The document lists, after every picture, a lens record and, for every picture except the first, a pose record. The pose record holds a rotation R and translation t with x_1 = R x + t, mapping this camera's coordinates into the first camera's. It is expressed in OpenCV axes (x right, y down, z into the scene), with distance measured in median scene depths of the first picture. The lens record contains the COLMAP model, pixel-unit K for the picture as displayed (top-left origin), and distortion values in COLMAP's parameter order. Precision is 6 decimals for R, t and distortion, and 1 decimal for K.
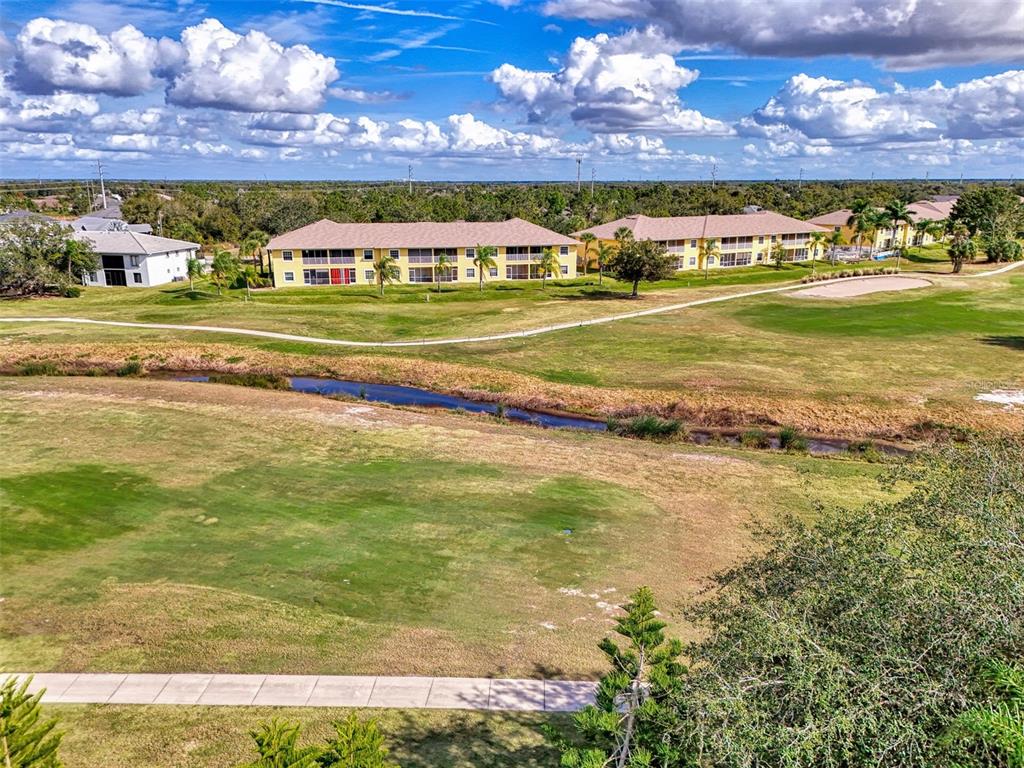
lens RADIAL K [[774.0, 0, 518.1], [0, 774.0, 399.4], [0, 0, 1]] dist [0.057419, -0.061349]
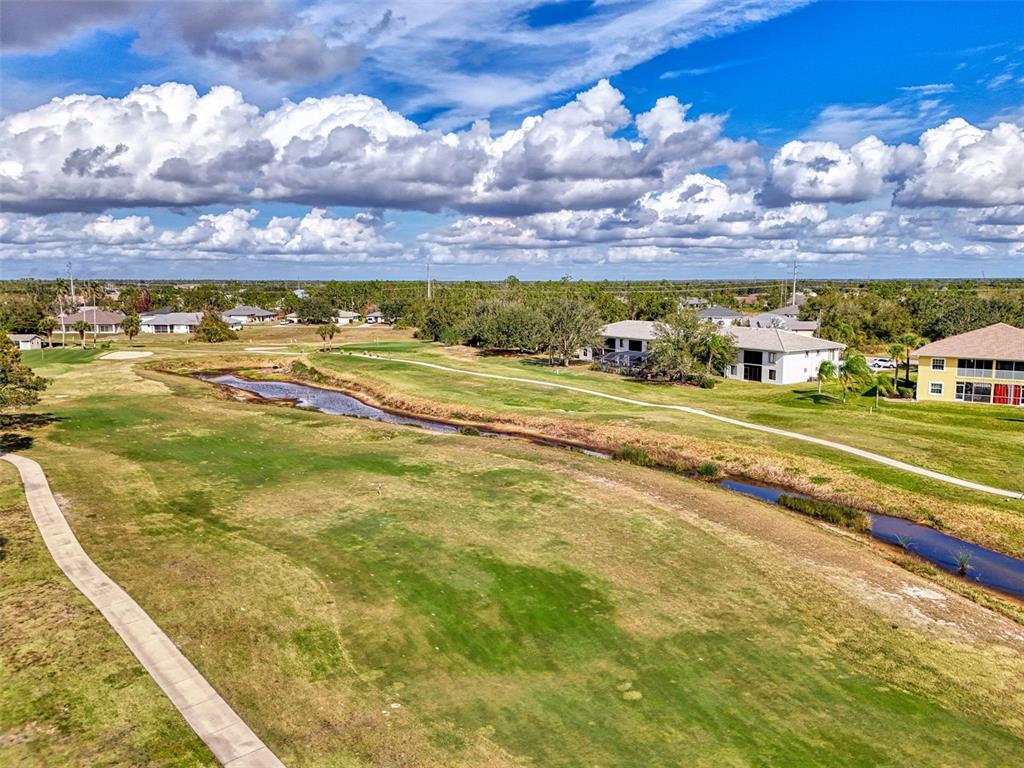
lens RADIAL K [[774.0, 0, 507.0], [0, 774.0, 387.5], [0, 0, 1]] dist [0.057419, -0.061349]
pose [[0.659456, 0.100570, -0.744986, 0.023907], [-0.200334, 0.978684, -0.045216, -0.026760], [0.724558, 0.179064, 0.665546, 0.101764]]
